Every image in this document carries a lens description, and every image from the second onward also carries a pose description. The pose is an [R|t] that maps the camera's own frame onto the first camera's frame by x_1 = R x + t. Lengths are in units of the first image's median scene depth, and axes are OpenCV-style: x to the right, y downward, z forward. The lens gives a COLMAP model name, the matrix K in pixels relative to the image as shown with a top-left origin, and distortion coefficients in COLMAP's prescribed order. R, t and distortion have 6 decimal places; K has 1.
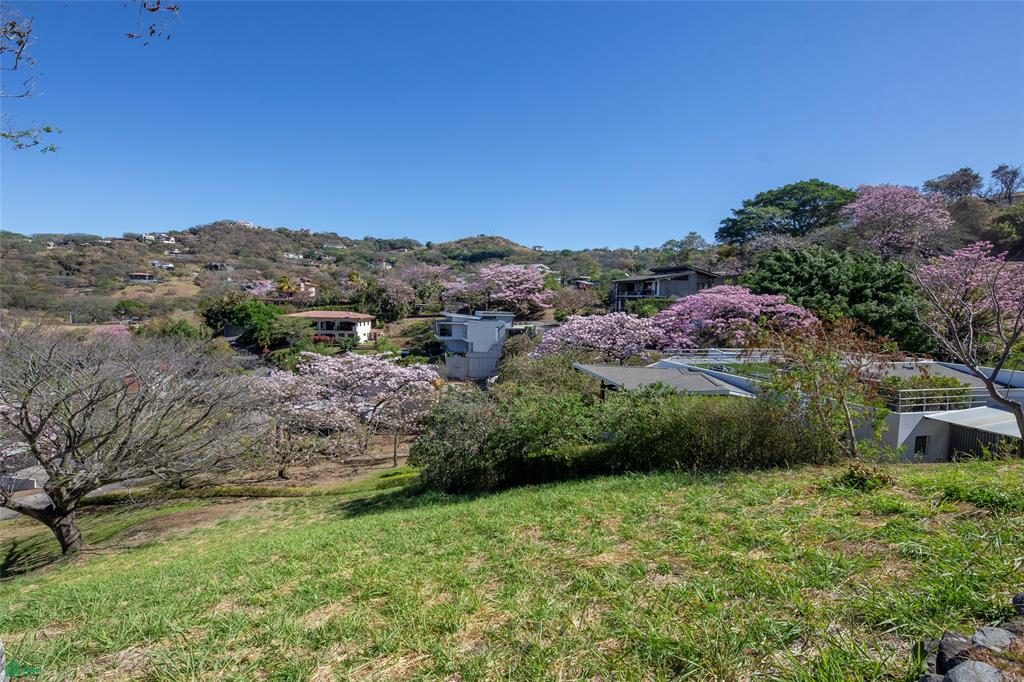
lens RADIAL K [[483.1, 0, 513.9], [0, 483.1, 340.8], [0, 0, 1]] dist [0.002185, -0.000891]
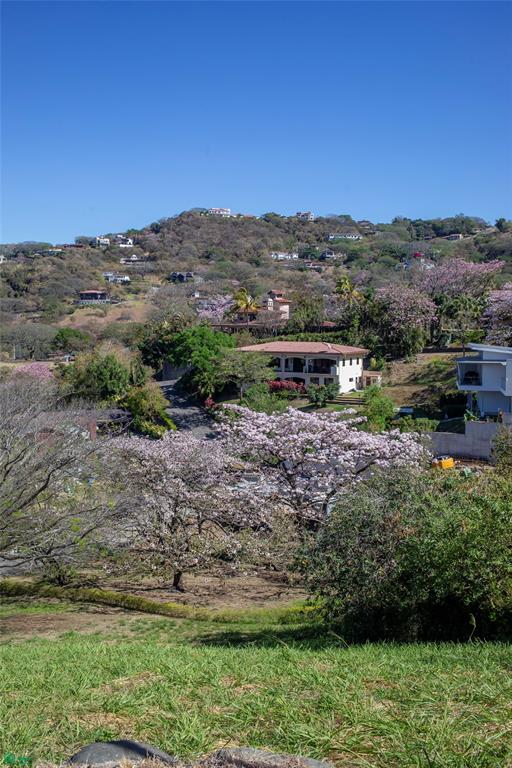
lens RADIAL K [[828.3, 0, 256.0], [0, 828.3, 384.0], [0, 0, 1]] dist [-0.049570, 0.003707]
pose [[0.892613, 0.017140, -0.450497, 0.059260], [-0.020815, 0.999778, -0.003204, -0.001628], [0.450342, 0.012237, 0.892772, 0.003582]]
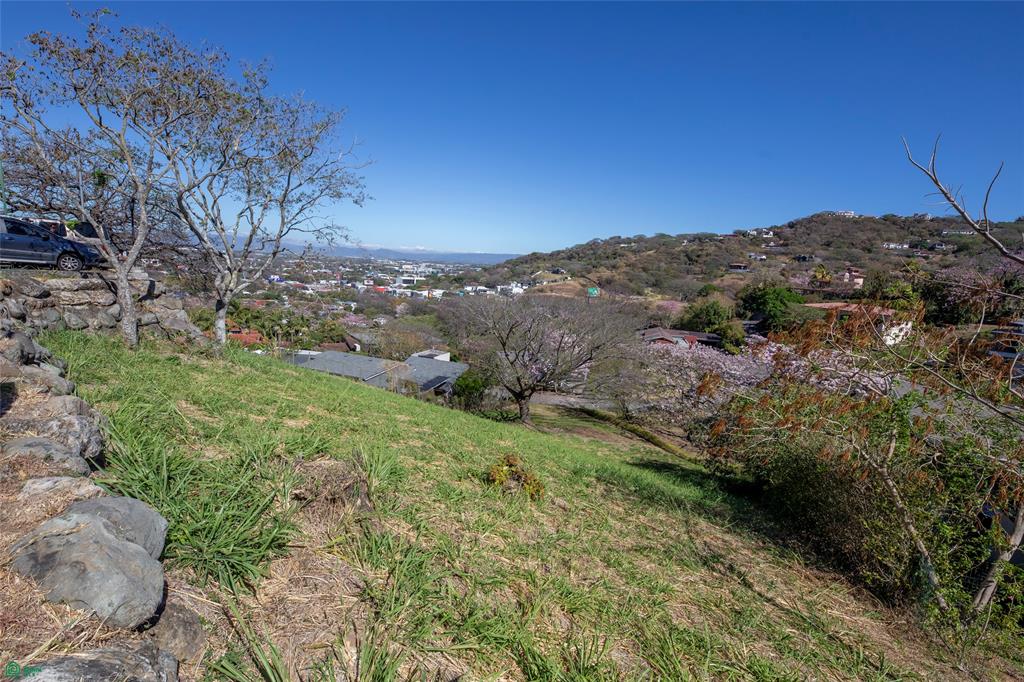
lens RADIAL K [[467.4, 0, 514.4], [0, 467.4, 339.4], [0, 0, 1]] dist [0.000692, -0.001034]
pose [[0.439798, 0.150925, -0.885324, 0.113781], [-0.134568, 0.985724, 0.101192, -0.000269], [0.887958, 0.074633, 0.453829, 0.056792]]
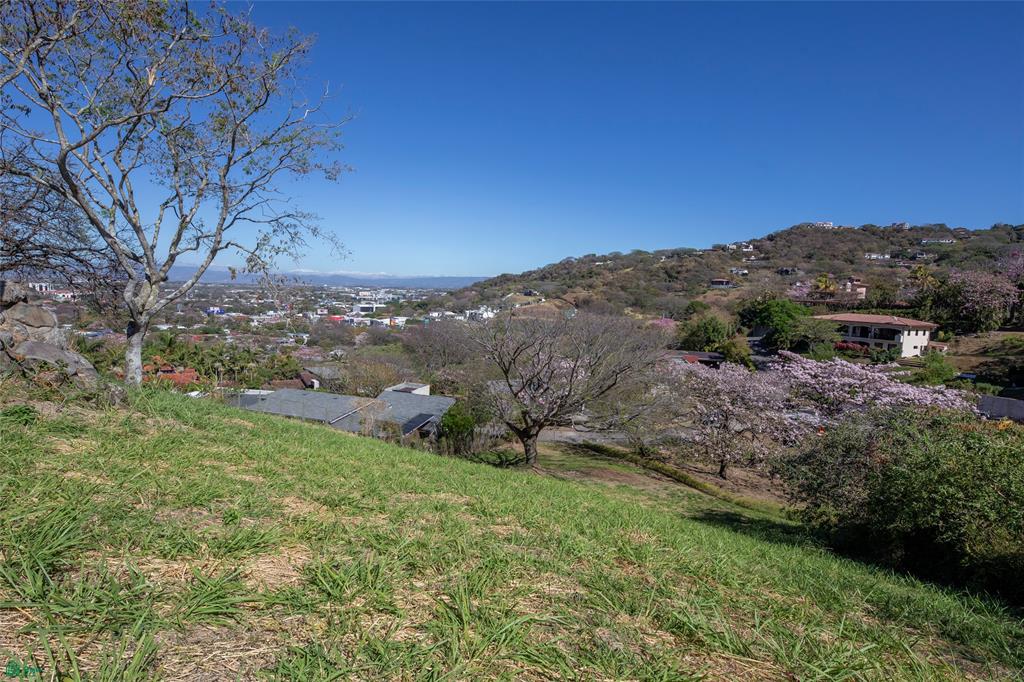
lens RADIAL K [[506.2, 0, 514.5], [0, 506.2, 340.2], [0, 0, 1]] dist [0.001894, -0.000565]
pose [[0.496939, 0.085366, -0.863577, 0.065787], [-0.101721, 0.994019, 0.039726, 0.008540], [0.861803, 0.068102, 0.502650, 0.056771]]
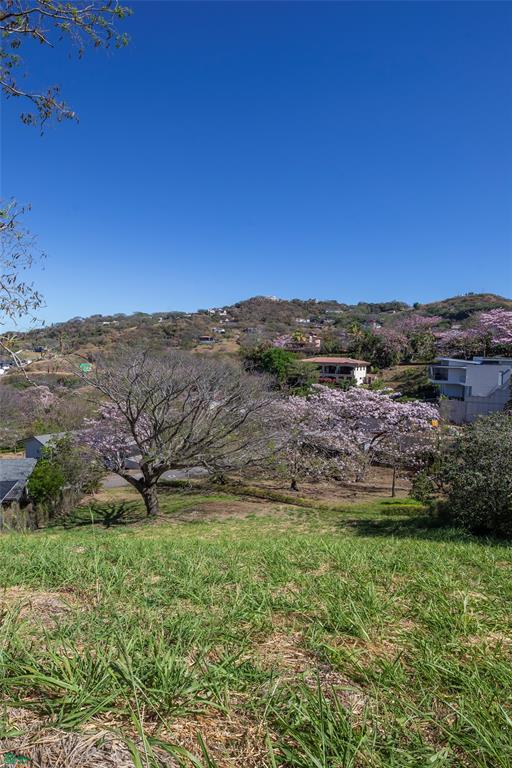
lens RADIAL K [[414.4, 0, 258.1], [0, 414.4, 385.7], [0, 0, 1]] dist [0.003972, 0.000263]
pose [[0.863325, 0.038268, -0.503195, -0.027158], [-0.045556, 0.998959, -0.002189, 0.017967], [0.502587, 0.024813, 0.864170, 0.039644]]
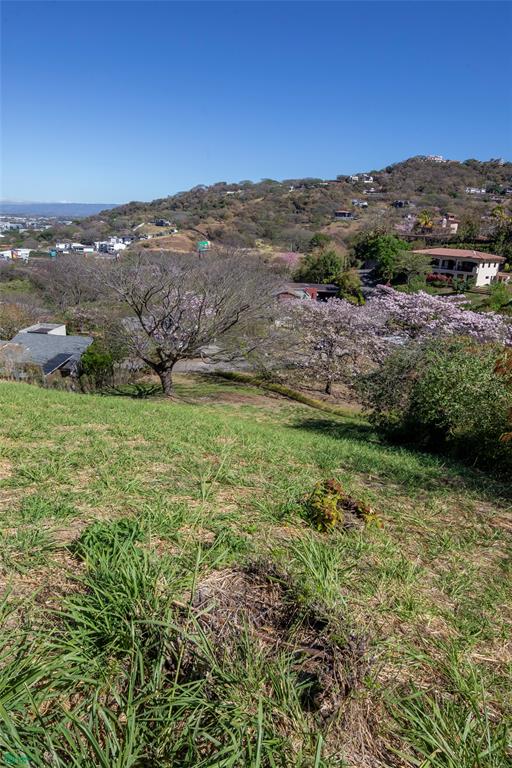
lens RADIAL K [[480.0, 0, 258.8], [0, 480.0, 387.9], [0, 0, 1]] dist [0.009127, 0.000614]
pose [[0.673491, 0.248868, -0.696042, 0.089106], [-0.094792, 0.962924, 0.252570, -0.000635], [0.733092, -0.104124, 0.672112, 0.046258]]
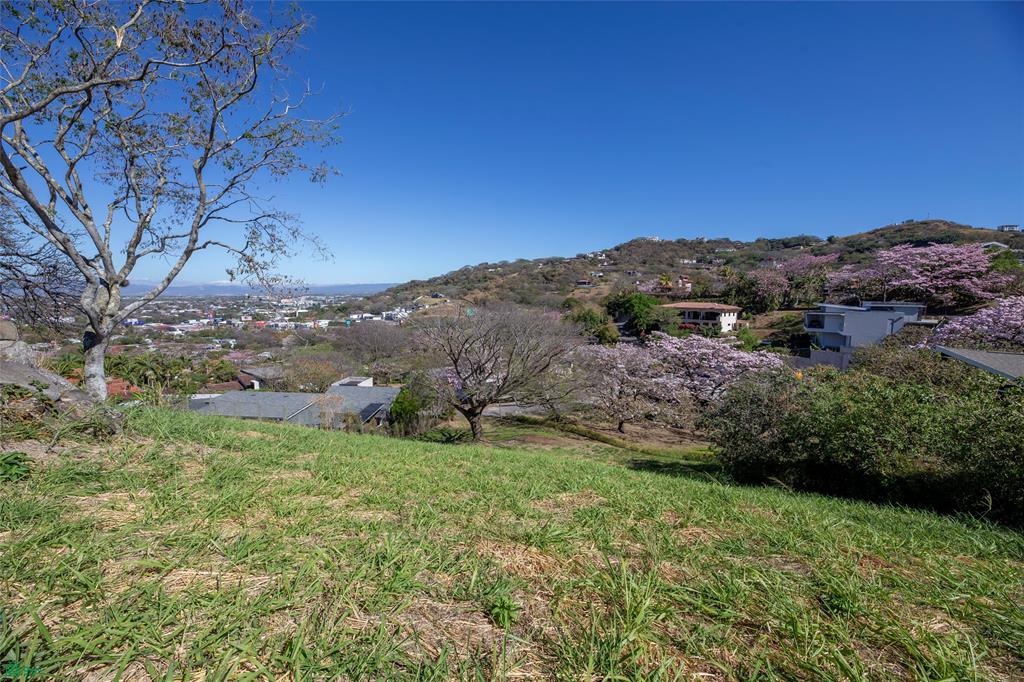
lens RADIAL K [[408.5, 0, 514.7], [0, 408.5, 338.8], [0, 0, 1]] dist [-0.000134, -0.003031]
pose [[0.676383, 0.065707, -0.733613, 0.034243], [-0.056785, 0.997700, 0.037005, 0.011976], [0.734358, 0.016629, 0.678559, 0.043866]]
